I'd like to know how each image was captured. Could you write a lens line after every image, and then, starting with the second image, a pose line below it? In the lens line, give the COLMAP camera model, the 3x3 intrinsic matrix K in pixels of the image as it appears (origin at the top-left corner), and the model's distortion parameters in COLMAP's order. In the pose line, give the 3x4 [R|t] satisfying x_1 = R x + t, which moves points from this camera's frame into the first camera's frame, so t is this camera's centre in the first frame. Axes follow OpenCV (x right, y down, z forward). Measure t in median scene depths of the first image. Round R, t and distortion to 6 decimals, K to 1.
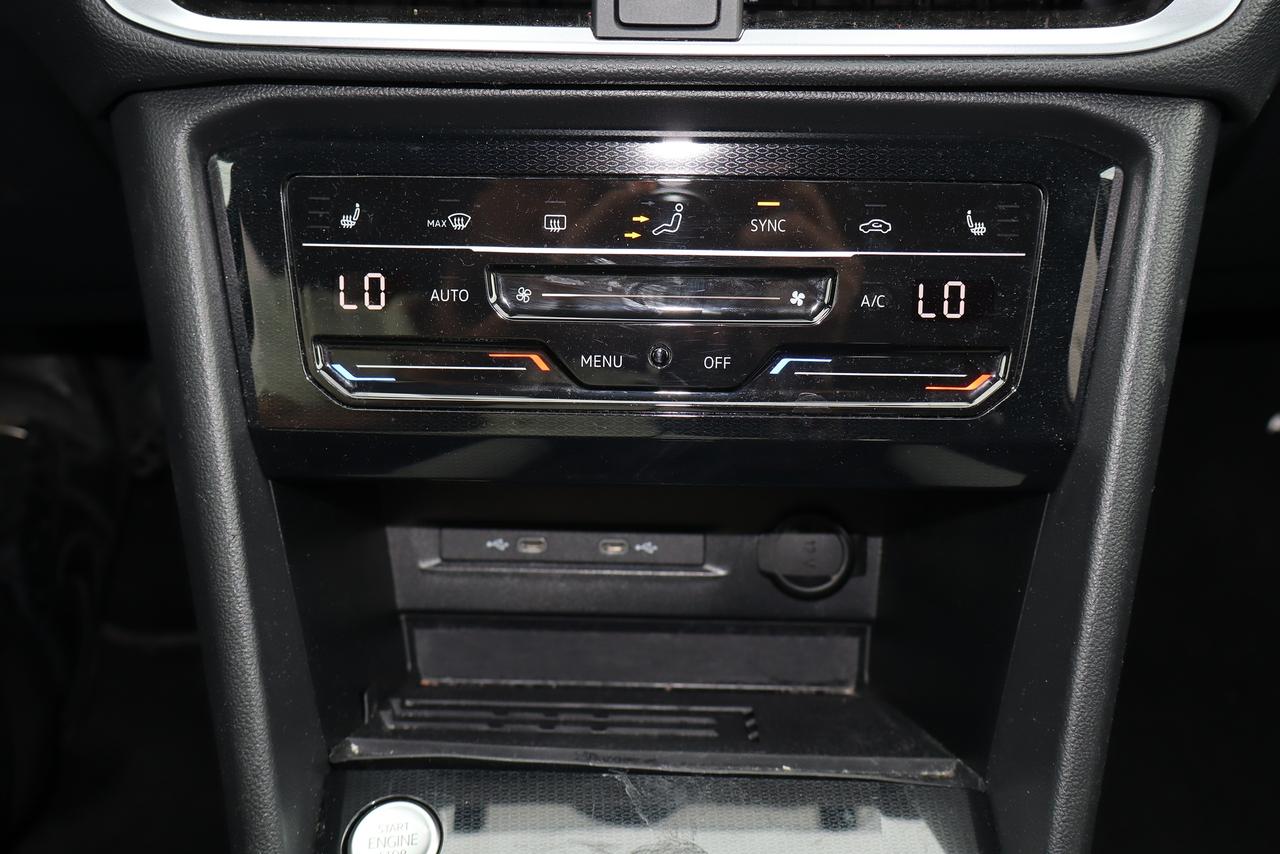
lens RADIAL K [[1416.0, 0, 670.8], [0, 1416.0, 425.0], [0, 0, 1]] dist [-0.004364, 0.000999]
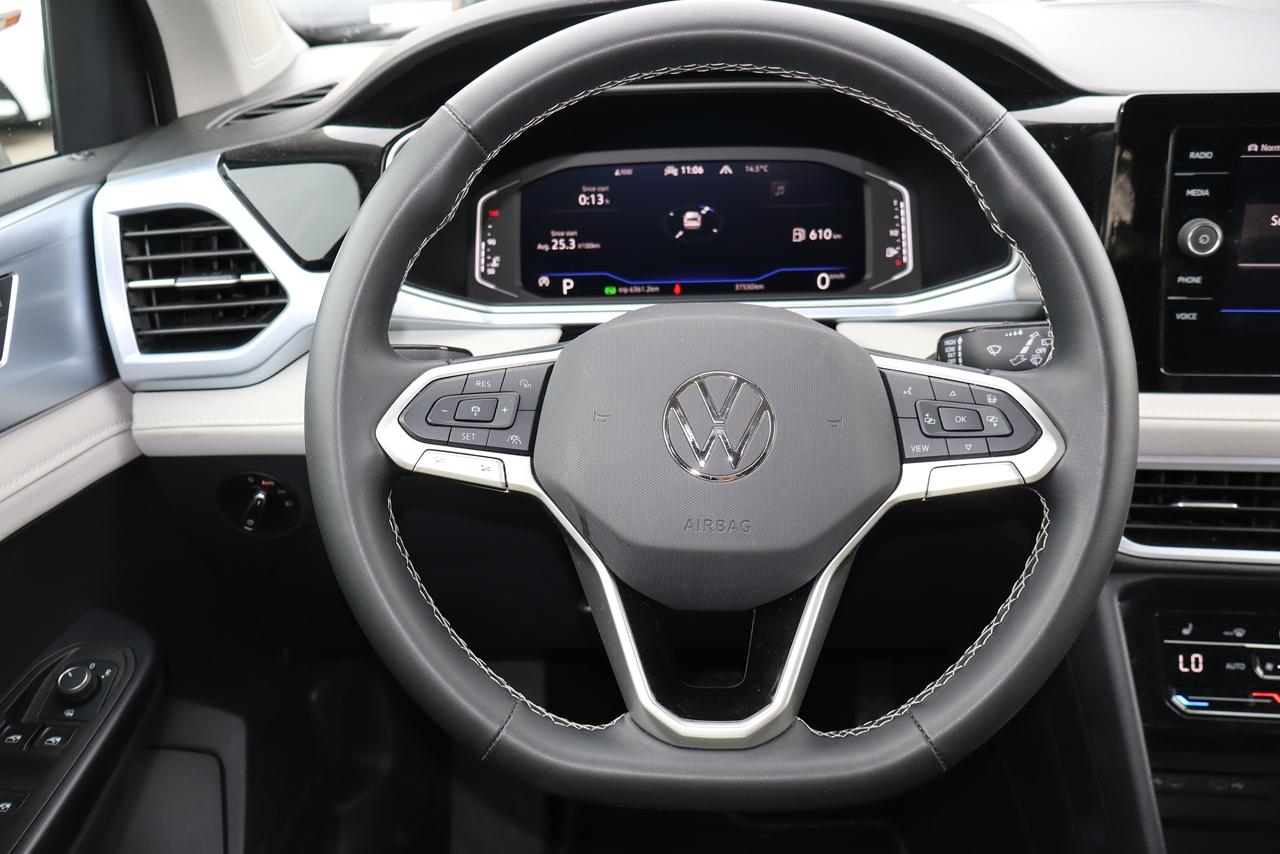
lens RADIAL K [[1081.3, 0, 640.0], [0, 1081.3, 427.0], [0, 0, 1]] dist [-0.011514, -0.001200]
pose [[0.996227, 0.010735, -0.086122, -0.936711], [-0.029384, 0.975434, -0.218323, -0.061520], [0.081663, 0.220030, 0.972069, -0.784633]]
